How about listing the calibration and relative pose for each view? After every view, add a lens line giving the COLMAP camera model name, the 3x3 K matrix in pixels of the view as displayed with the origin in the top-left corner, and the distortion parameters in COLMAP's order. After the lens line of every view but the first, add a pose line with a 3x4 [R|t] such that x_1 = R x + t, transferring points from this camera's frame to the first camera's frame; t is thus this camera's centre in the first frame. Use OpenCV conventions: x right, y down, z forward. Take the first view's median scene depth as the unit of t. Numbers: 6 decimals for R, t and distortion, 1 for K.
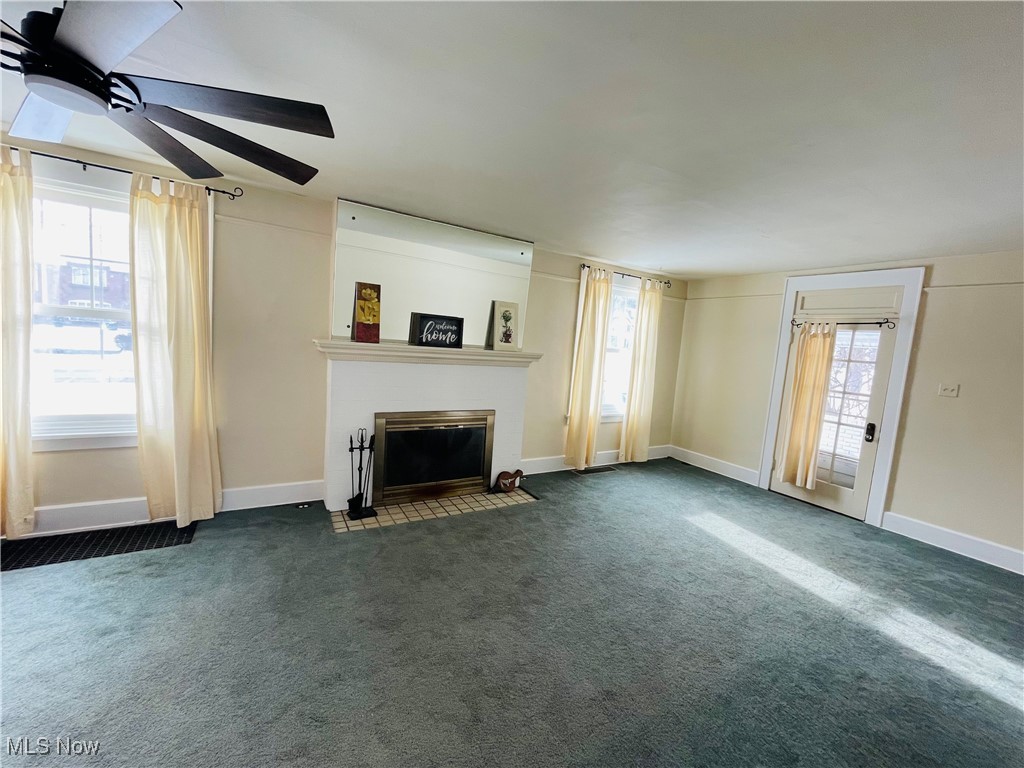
lens RADIAL K [[414.6, 0, 513.9], [0, 414.6, 381.1], [0, 0, 1]] dist [-0.003545, -0.000460]
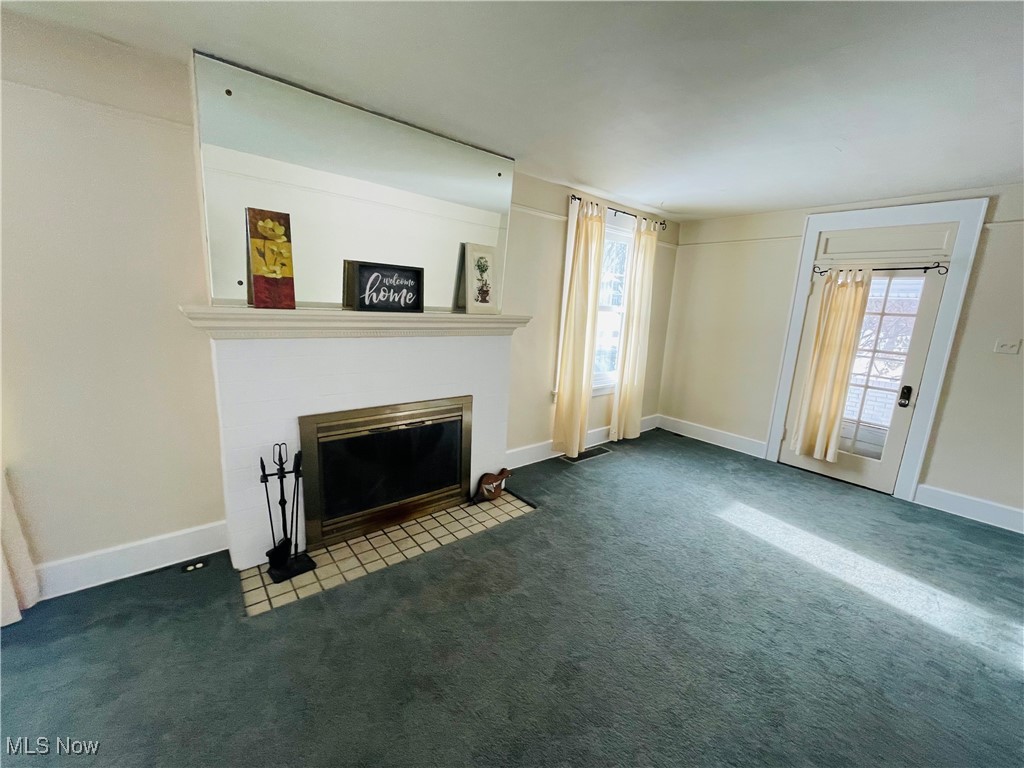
lens RADIAL K [[414.6, 0, 513.9], [0, 414.6, 381.1], [0, 0, 1]] dist [-0.003545, -0.000460]
pose [[0.988033, -0.052551, 0.145013, -0.081479], [0.037580, 0.993855, 0.104112, -0.030799], [-0.149593, -0.097416, 0.983937, 0.277966]]
